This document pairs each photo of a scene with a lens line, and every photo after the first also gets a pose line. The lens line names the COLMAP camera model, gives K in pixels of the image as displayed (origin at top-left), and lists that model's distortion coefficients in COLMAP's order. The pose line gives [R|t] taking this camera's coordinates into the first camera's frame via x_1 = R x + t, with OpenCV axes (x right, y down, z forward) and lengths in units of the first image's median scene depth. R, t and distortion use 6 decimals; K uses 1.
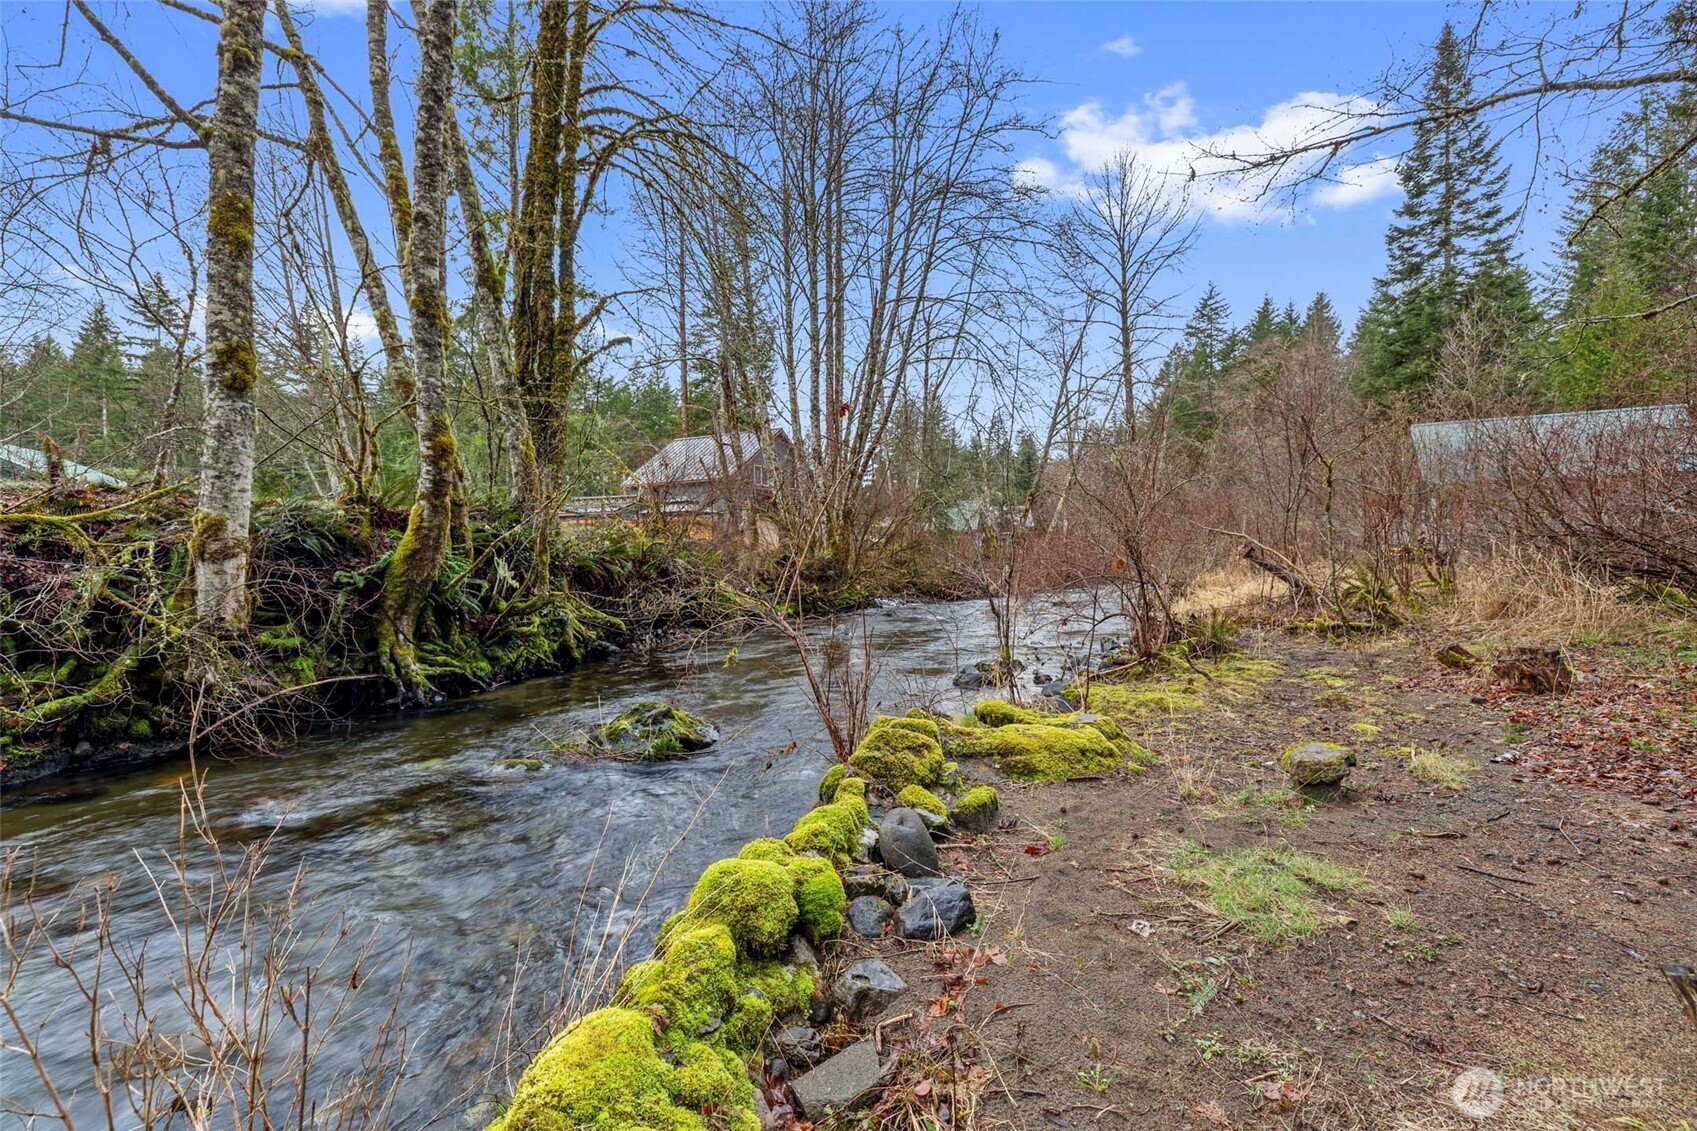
lens RADIAL K [[714.4, 0, 851.8], [0, 714.4, 559.4], [0, 0, 1]] dist [0.002230, -0.000383]
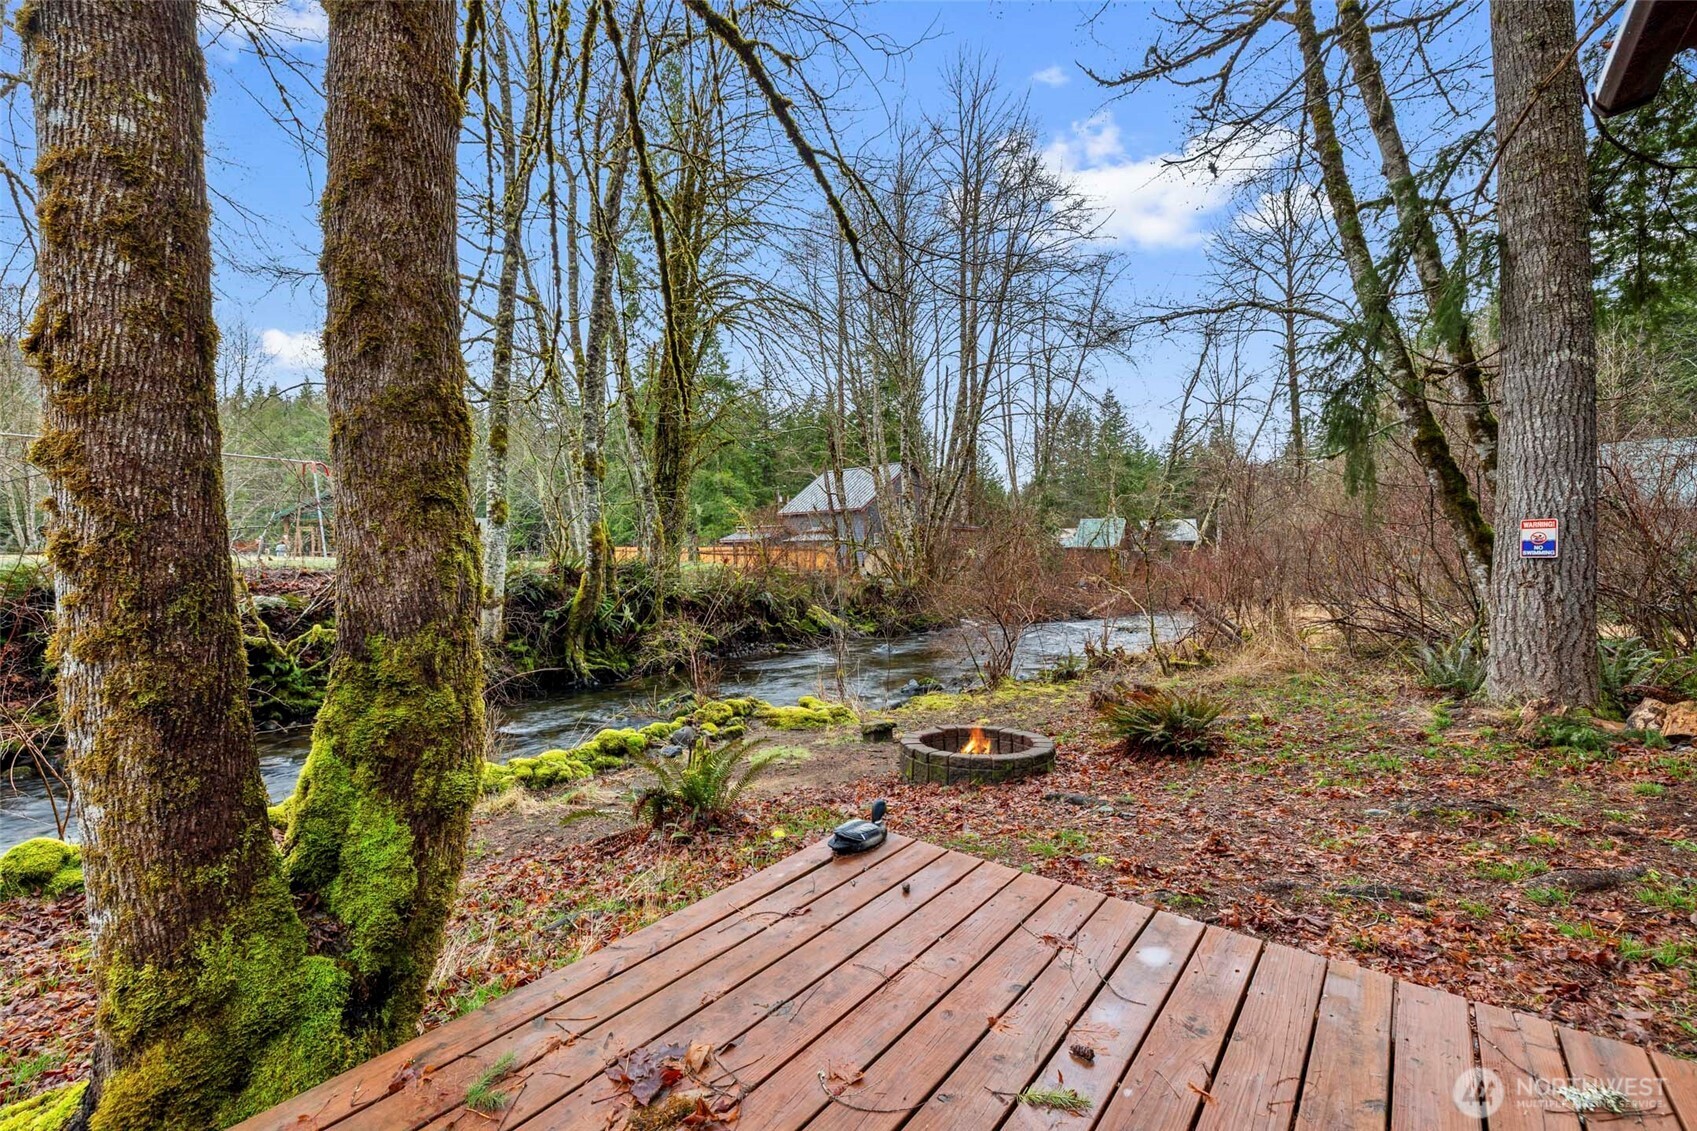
lens RADIAL K [[714.4, 0, 860.6], [0, 714.4, 557.8], [0, 0, 1]] dist [0.002230, -0.000383]
pose [[0.969712, 0.005698, -0.244186, 0.461257], [-0.007902, 0.999936, -0.008047, -0.099740], [0.244125, 0.009733, 0.969695, -0.523445]]
